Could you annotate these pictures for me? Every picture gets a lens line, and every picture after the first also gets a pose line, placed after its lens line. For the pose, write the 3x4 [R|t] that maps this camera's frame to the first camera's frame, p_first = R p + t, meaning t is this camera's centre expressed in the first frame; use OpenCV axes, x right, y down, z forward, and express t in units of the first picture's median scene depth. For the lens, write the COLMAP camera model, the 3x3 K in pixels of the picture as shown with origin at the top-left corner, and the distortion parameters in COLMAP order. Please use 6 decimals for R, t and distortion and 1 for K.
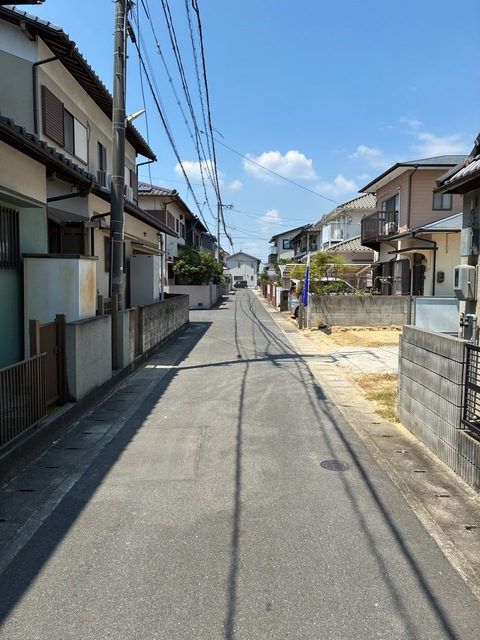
lens RADIAL K [[499.5, 0, 239.5], [0, 499.5, 321.6], [0, 0, 1]] dist [0.040597, -0.026644]
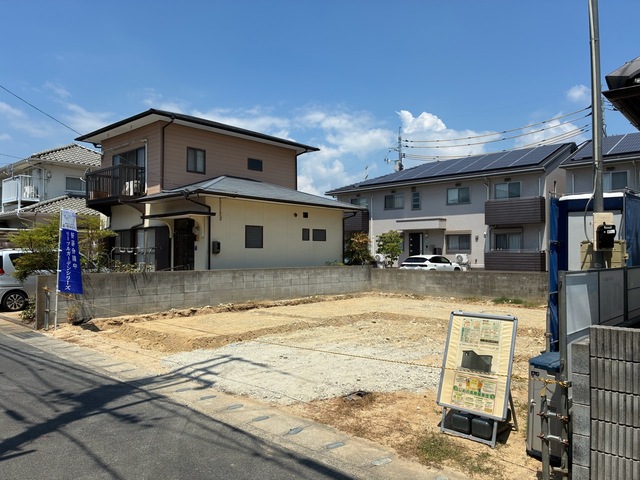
lens RADIAL K [[499.5, 0, 331.1], [0, 499.5, 241.9], [0, 0, 1]] dist [0.040597, -0.026644]
pose [[0.686153, 0.012349, 0.727352, -0.075966], [0.064798, 0.994844, -0.078018, -0.017187], [-0.724565, 0.100663, 0.681815, 0.250404]]
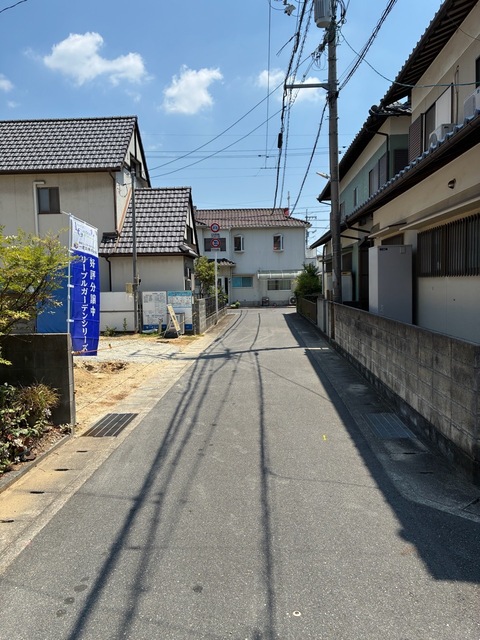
lens RADIAL K [[499.5, 0, 238.9], [0, 499.5, 317.6], [0, 0, 1]] dist [0.040597, -0.026644]
pose [[-0.998762, 0.007781, 0.049126, 0.000339], [0.015334, 0.987751, 0.155285, -0.091862], [-0.047316, 0.155846, -0.986647, 1.078588]]
